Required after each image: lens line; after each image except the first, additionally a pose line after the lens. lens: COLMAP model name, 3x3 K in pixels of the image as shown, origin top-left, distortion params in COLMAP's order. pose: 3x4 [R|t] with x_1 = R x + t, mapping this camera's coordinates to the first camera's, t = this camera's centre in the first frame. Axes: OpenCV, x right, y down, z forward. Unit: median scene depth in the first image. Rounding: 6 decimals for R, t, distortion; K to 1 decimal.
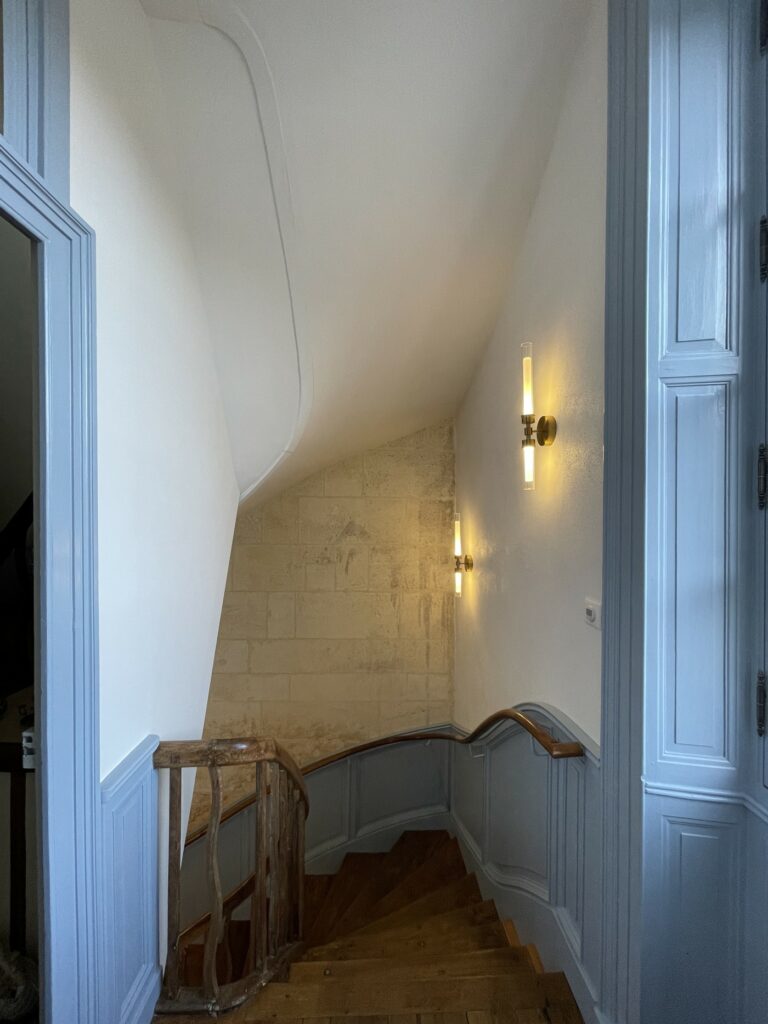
lens RADIAL K [[410.3, 0, 382.5], [0, 410.3, 508.4], [0, 0, 1]] dist [0.011784, -0.006167]
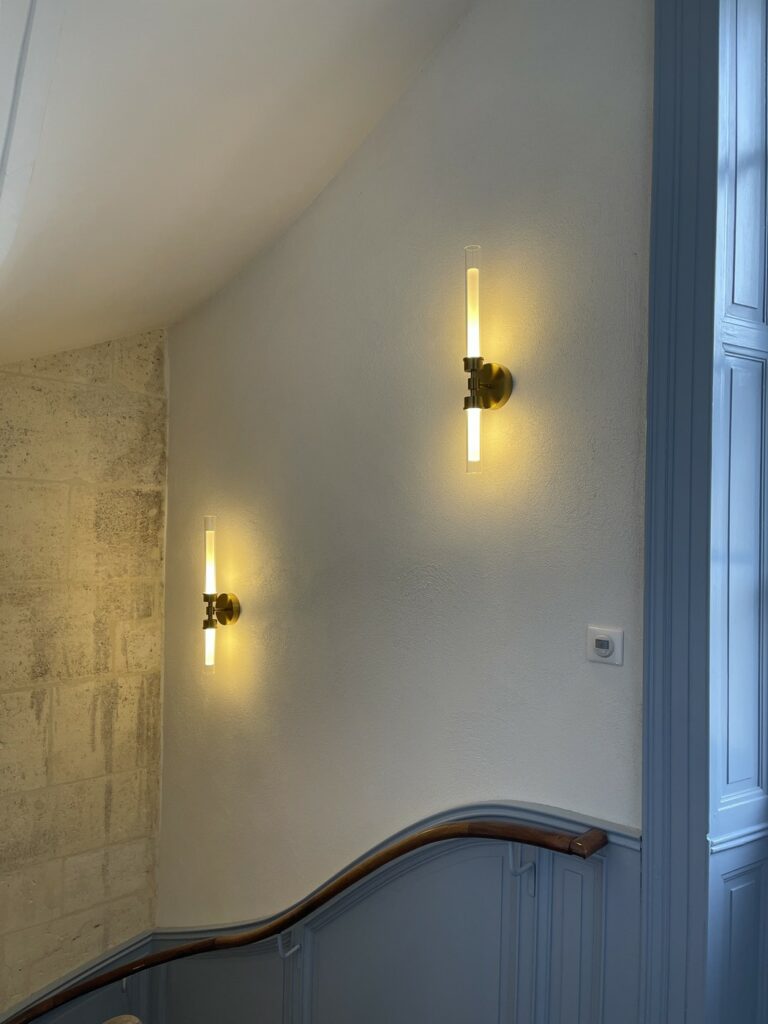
lens RADIAL K [[775.6, 0, 385.6], [0, 775.6, 518.2], [0, 0, 1]] dist [0.066580, -0.074194]
pose [[0.738412, 0.010806, 0.674263, -0.278132], [-0.010857, 0.999933, -0.004135, 0.014582], [-0.674262, -0.004268, 0.738480, 0.093394]]
